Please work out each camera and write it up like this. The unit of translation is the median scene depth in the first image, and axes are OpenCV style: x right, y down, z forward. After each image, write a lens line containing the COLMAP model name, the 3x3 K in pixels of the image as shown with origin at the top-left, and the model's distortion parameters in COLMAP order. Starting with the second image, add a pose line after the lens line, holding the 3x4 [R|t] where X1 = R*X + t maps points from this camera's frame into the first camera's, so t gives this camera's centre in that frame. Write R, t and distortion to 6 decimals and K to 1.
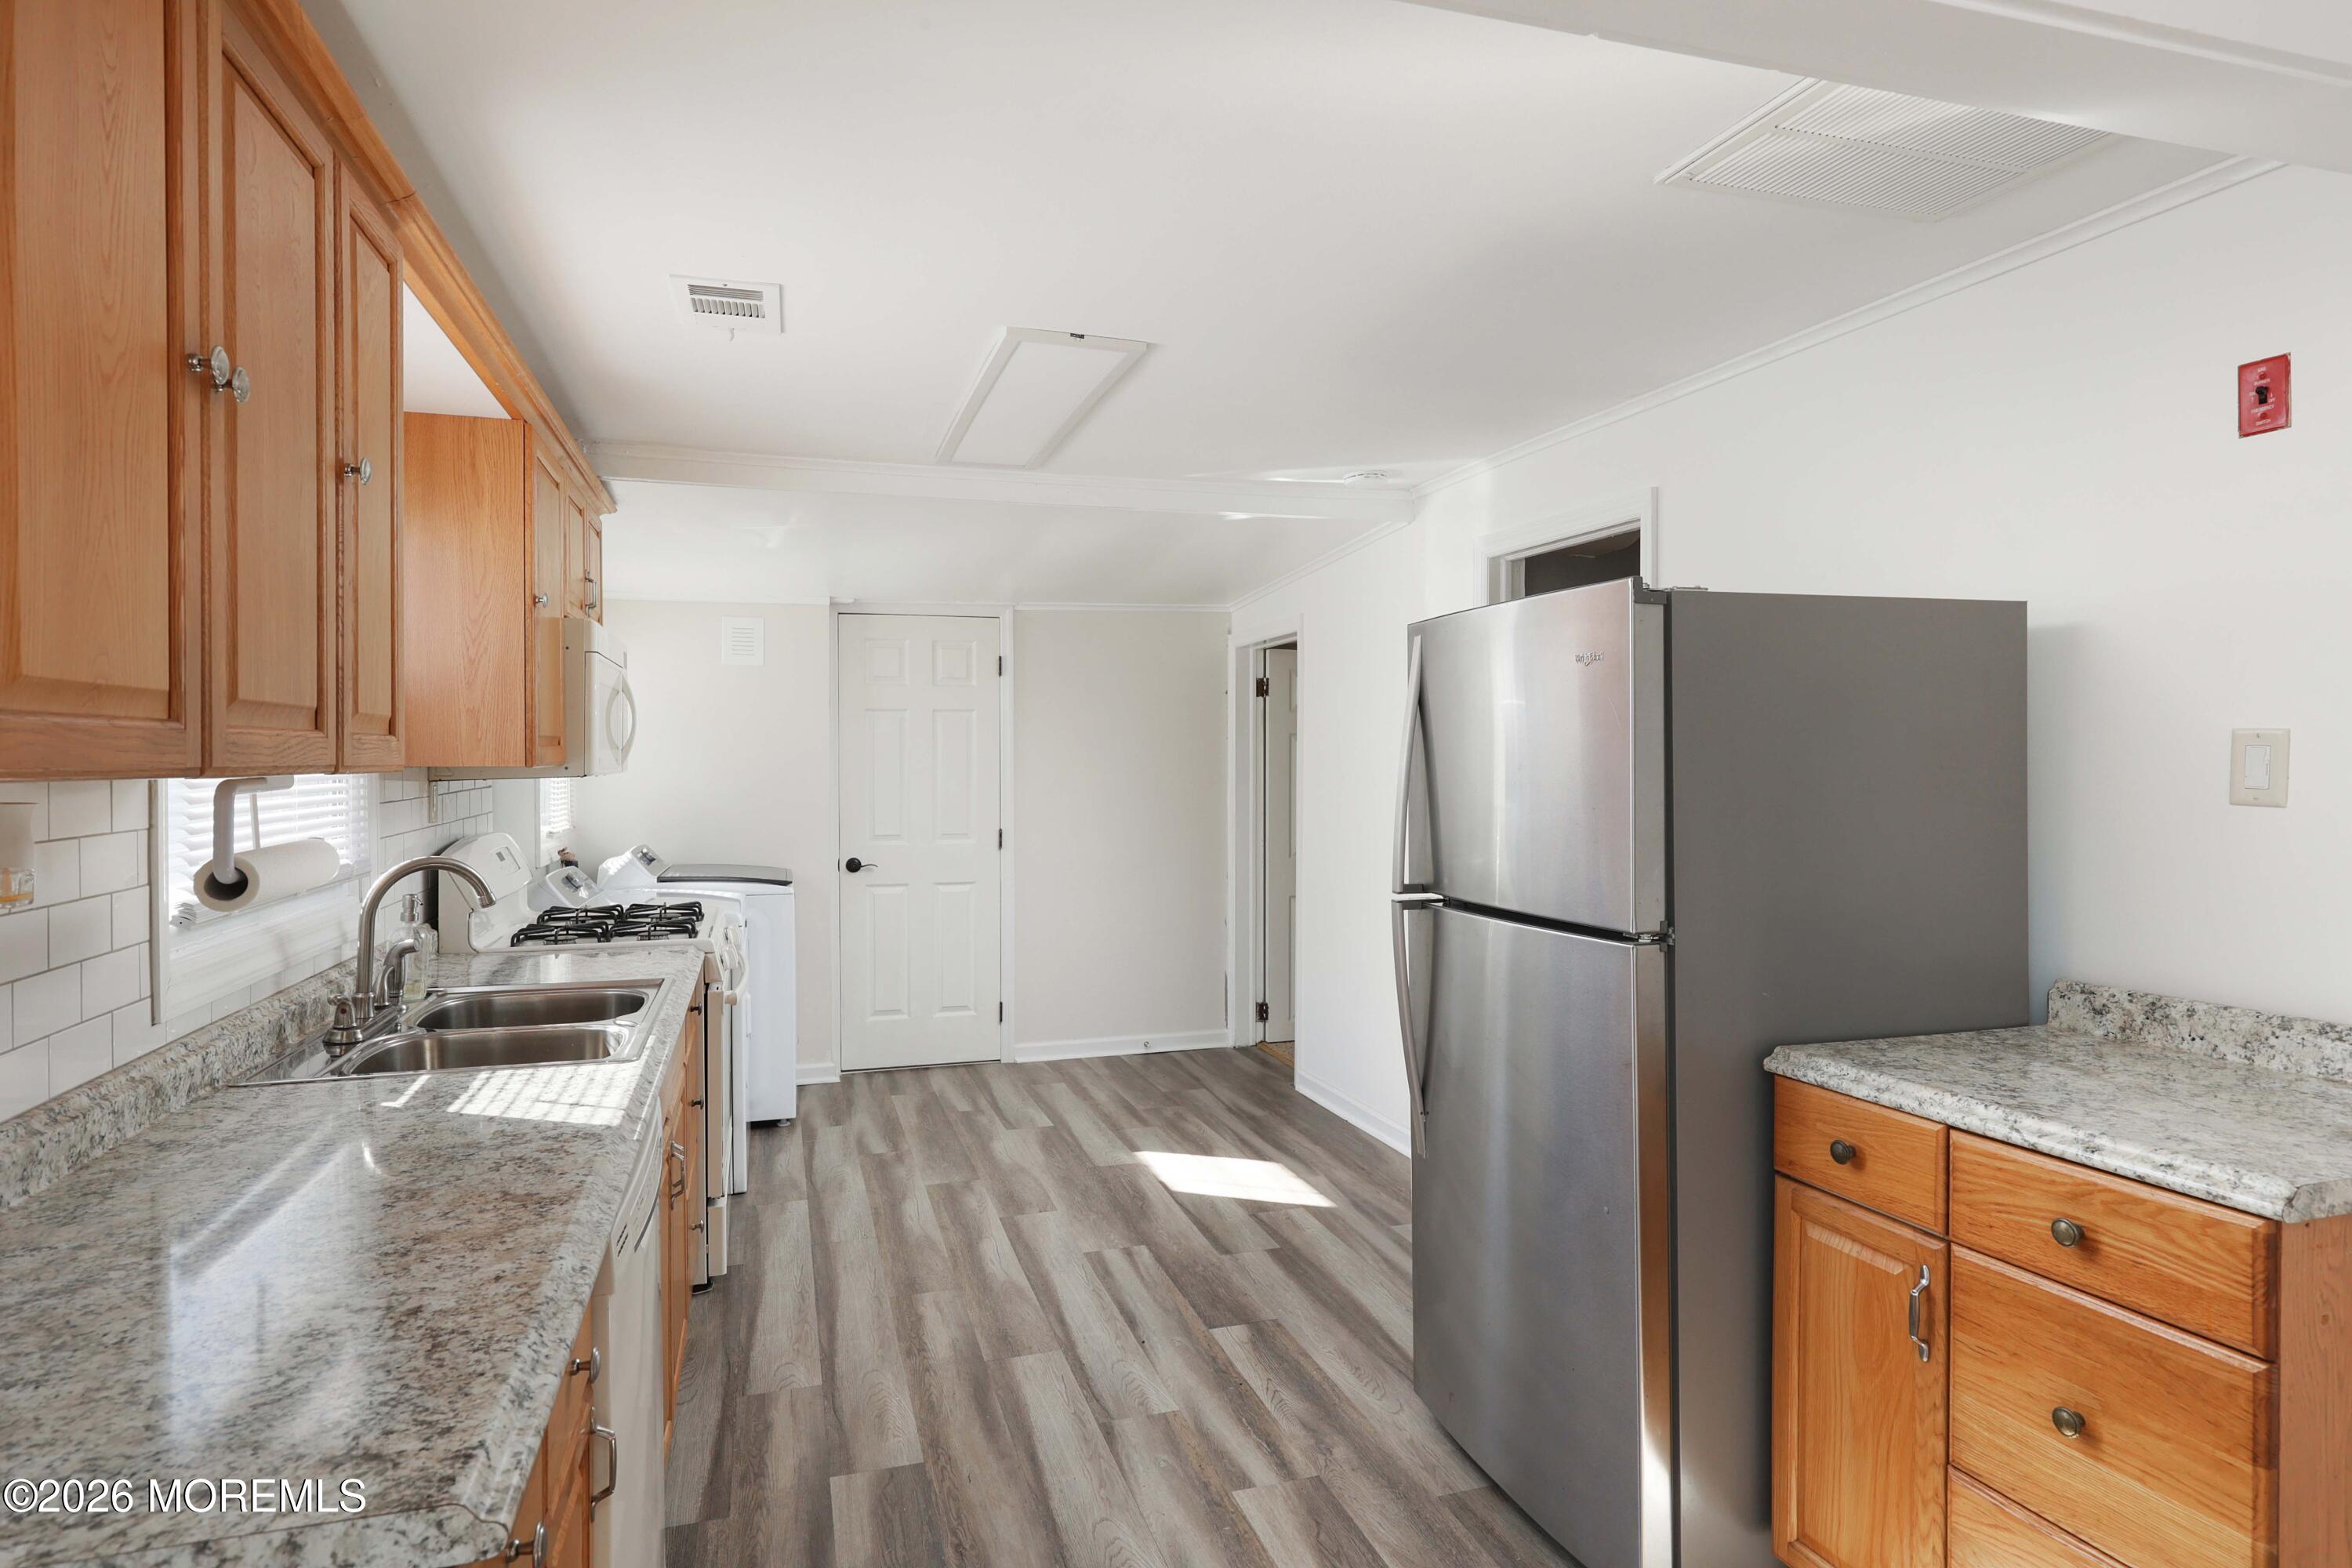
lens RADIAL K [[1245.0, 0, 1118.4], [0, 1245.0, 765.1], [0, 0, 1]] dist [0.000241, 0.000435]
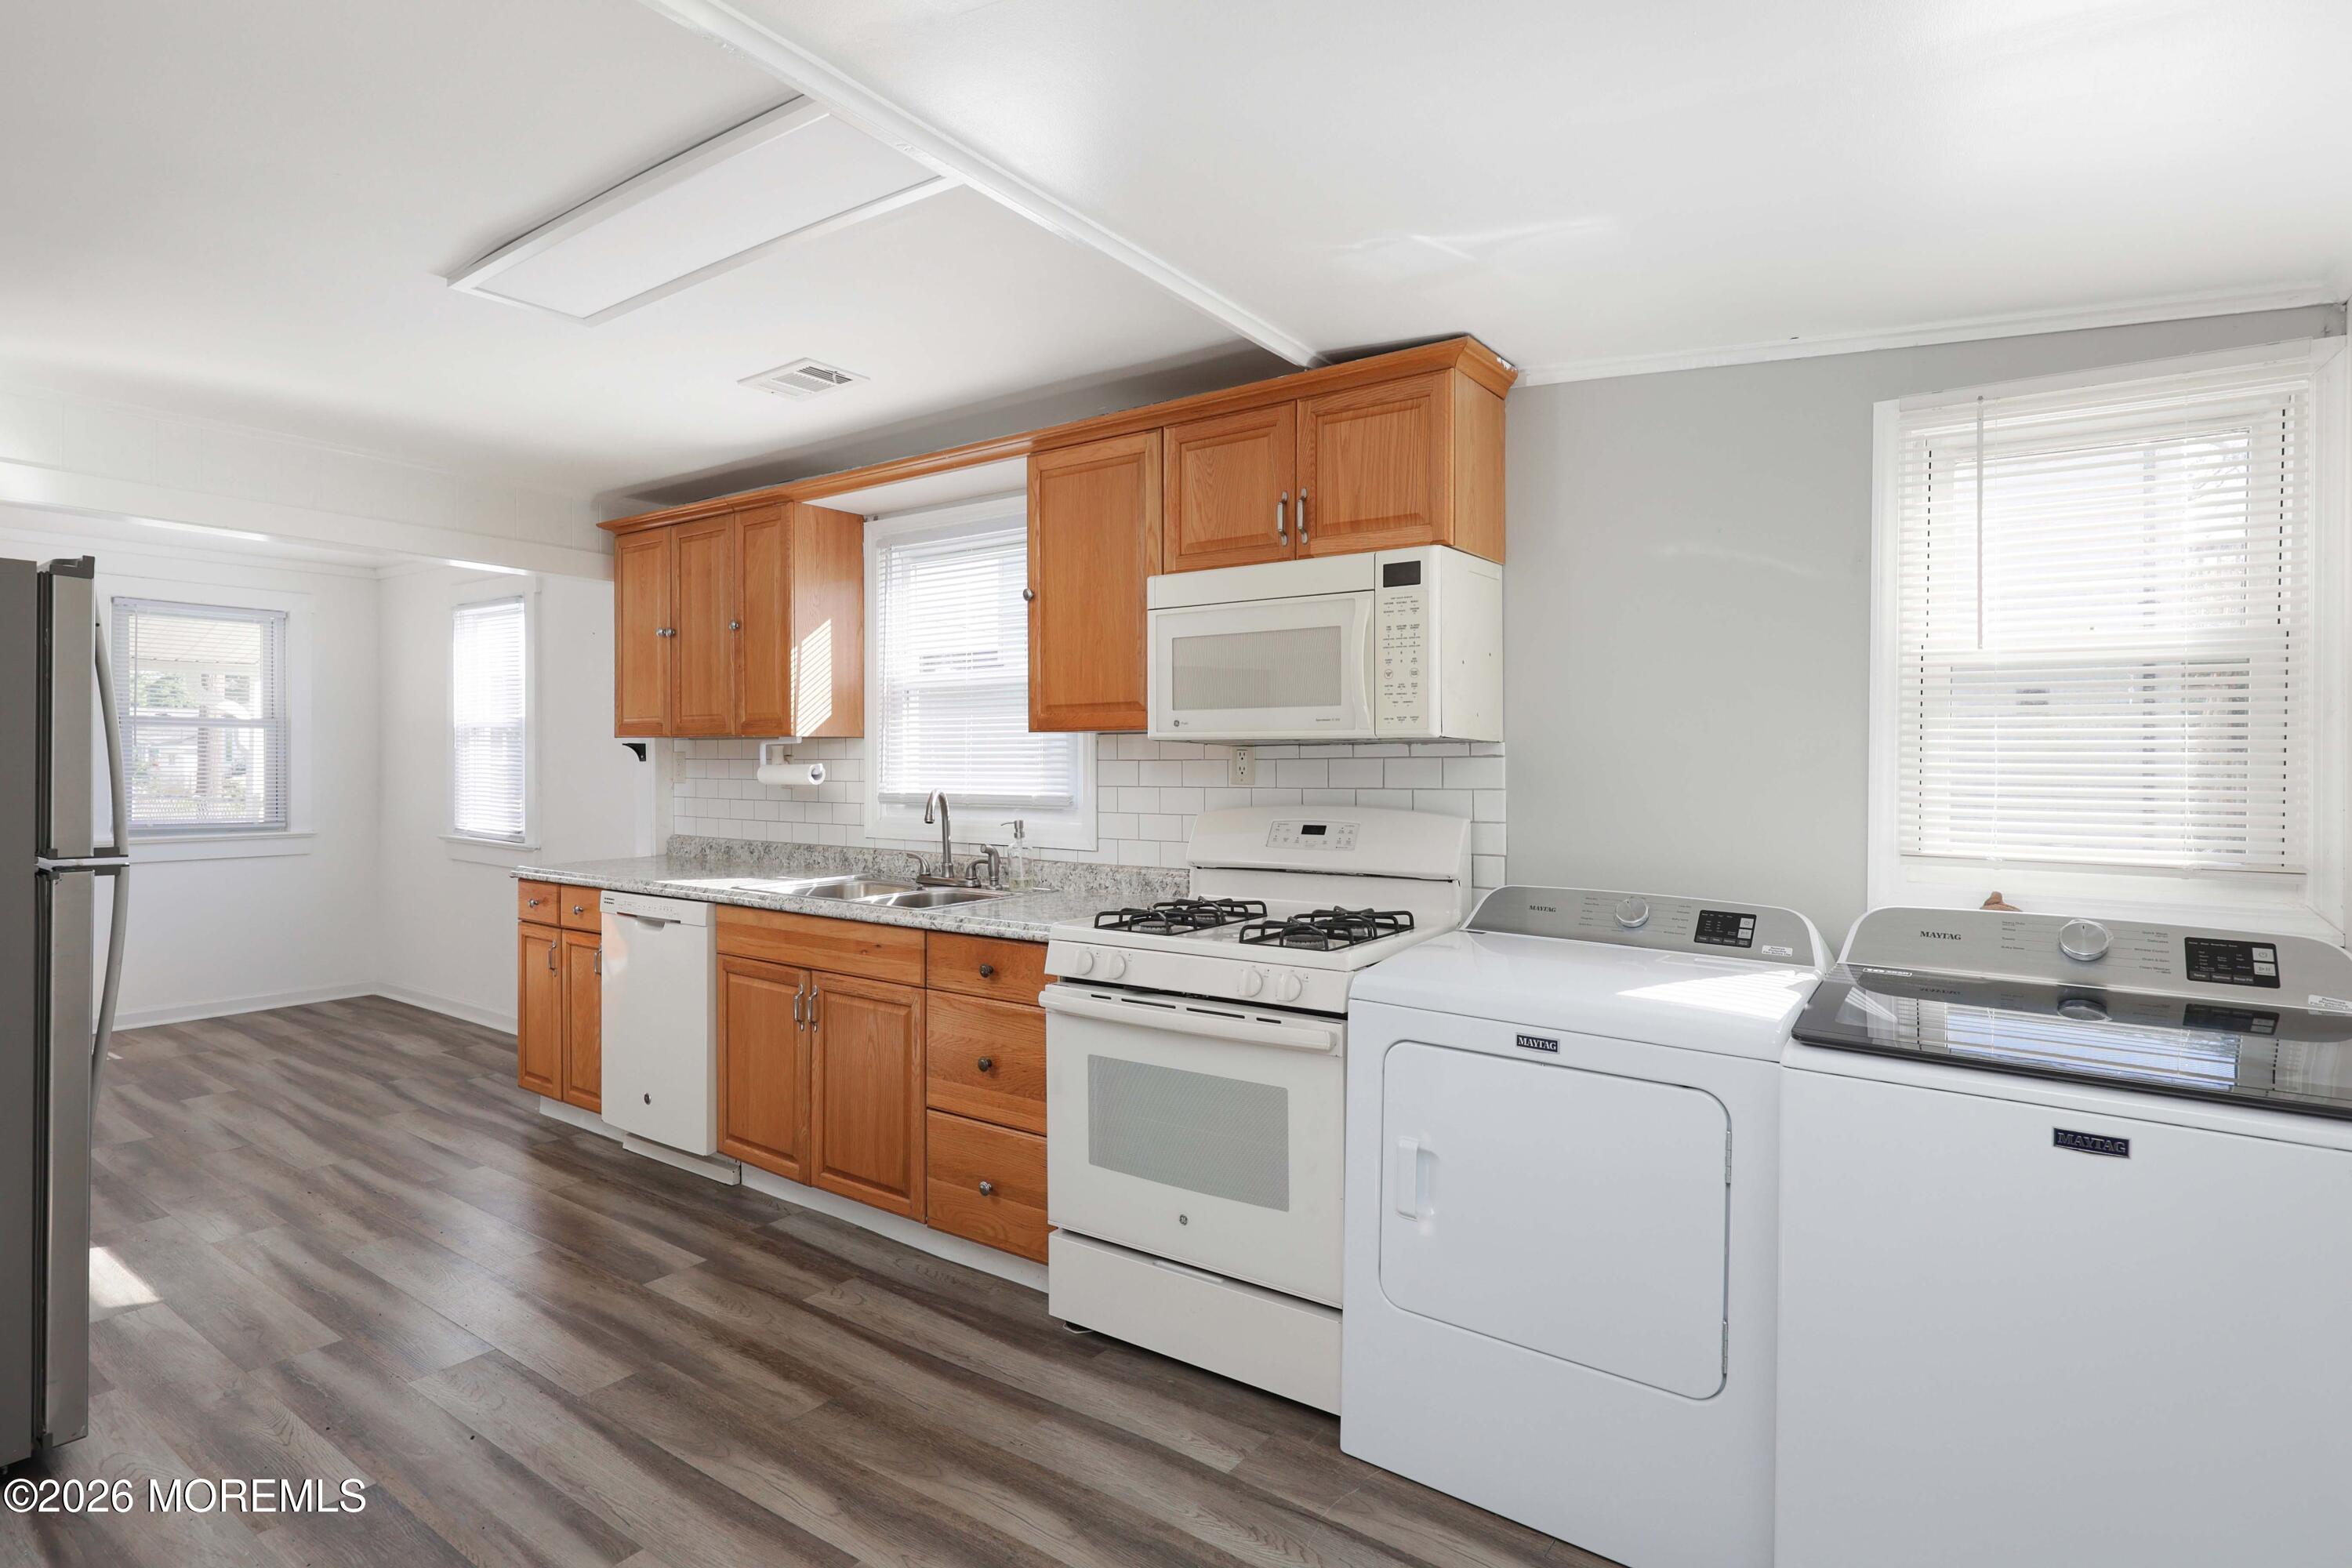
lens RADIAL K [[1193.4, 0, 1219.7], [0, 1193.4, 763.3], [0, 0, 1]] dist [0.000694, -0.000251]
pose [[-0.755253, 0.006646, -0.655400, 0.193753], [-0.001752, 0.999925, 0.012158, 0.020868], [0.655431, 0.010331, -0.755184, 2.359719]]
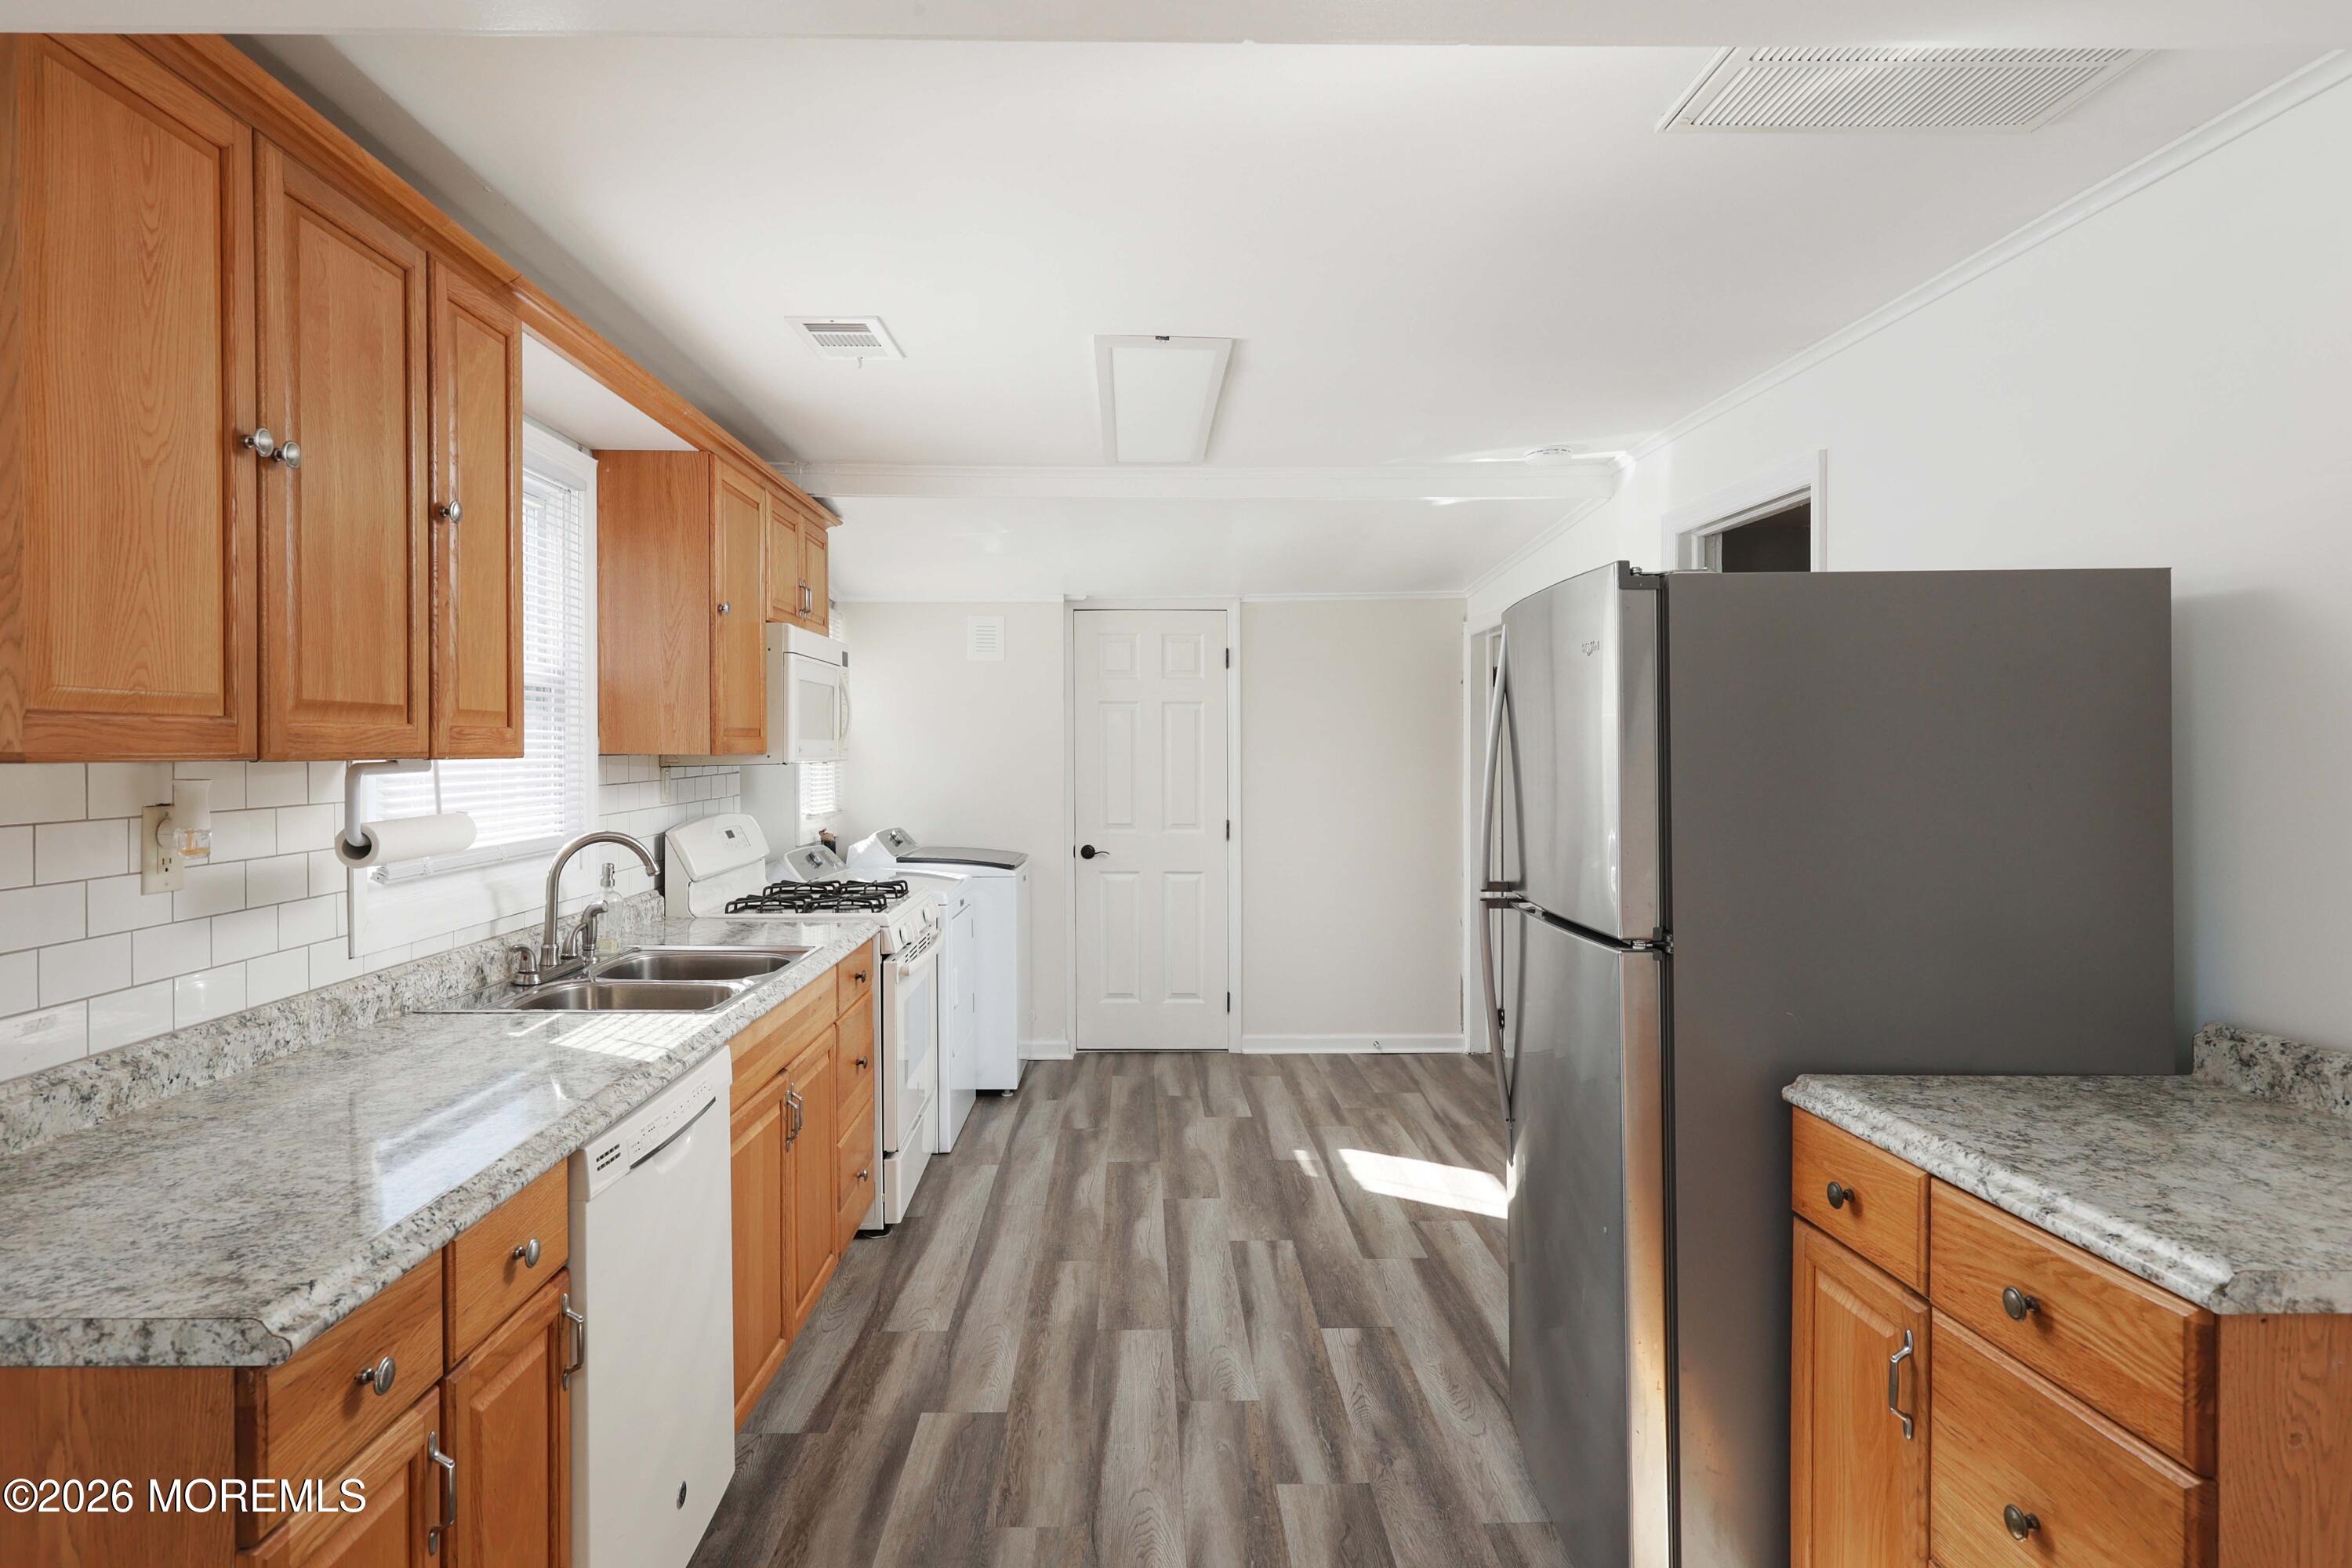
lens RADIAL K [[1256.5, 0, 1112.0], [0, 1256.5, 757.6], [0, 0, 1]] dist [0.001210, -0.000089]
pose [[0.961875, 0.006831, -0.273405, 0.226877], [-0.006619, 0.999977, 0.001698, -0.000828], [0.273410, 0.000177, 0.961898, -0.006996]]
